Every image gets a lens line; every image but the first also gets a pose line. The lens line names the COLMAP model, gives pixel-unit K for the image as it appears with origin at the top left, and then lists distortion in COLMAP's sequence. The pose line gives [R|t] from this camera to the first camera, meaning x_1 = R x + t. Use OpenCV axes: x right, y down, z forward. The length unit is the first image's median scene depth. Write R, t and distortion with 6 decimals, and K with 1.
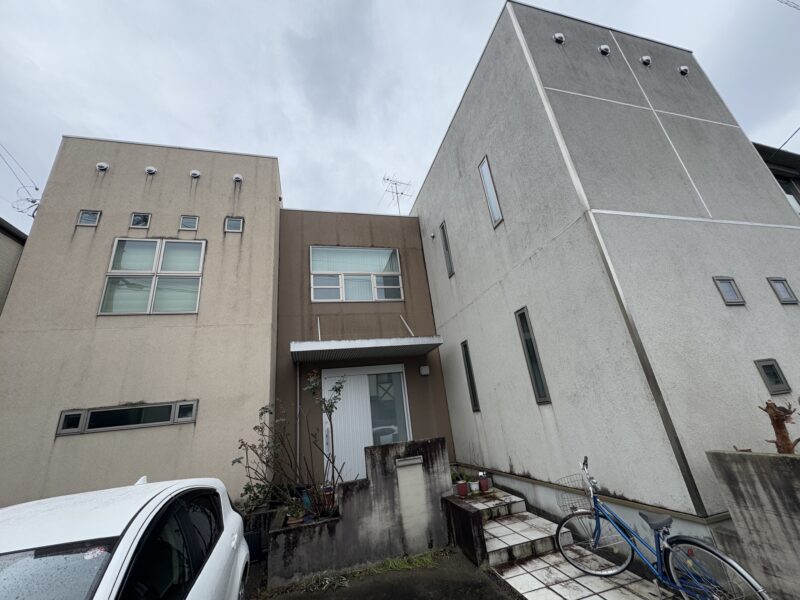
lens RADIAL K [[311.7, 0, 394.3], [0, 311.7, 304.2], [0, 0, 1]] dist [-0.002967, -0.000239]
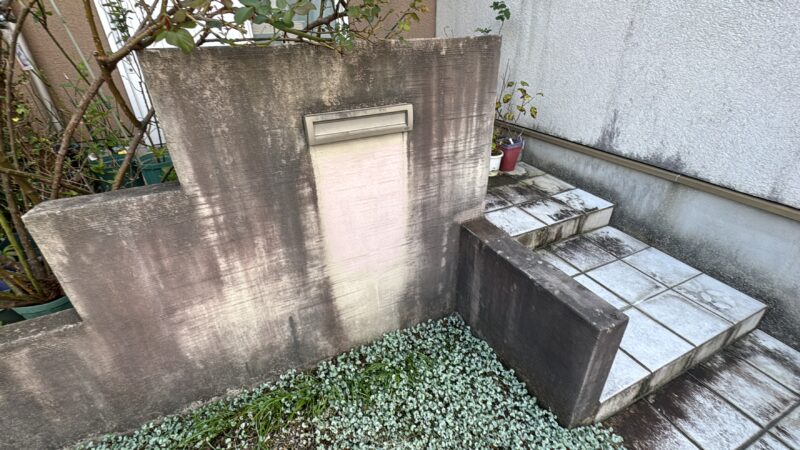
lens RADIAL K [[363.6, 0, 401.0], [0, 363.6, 221.9], [0, 0, 1]] dist [-0.003716, 0.000201]
pose [[0.975940, -0.019953, 0.217123, 0.014999], [-0.146758, 0.676348, 0.721814, 0.358494], [-0.161253, -0.736312, 0.657147, 0.780206]]
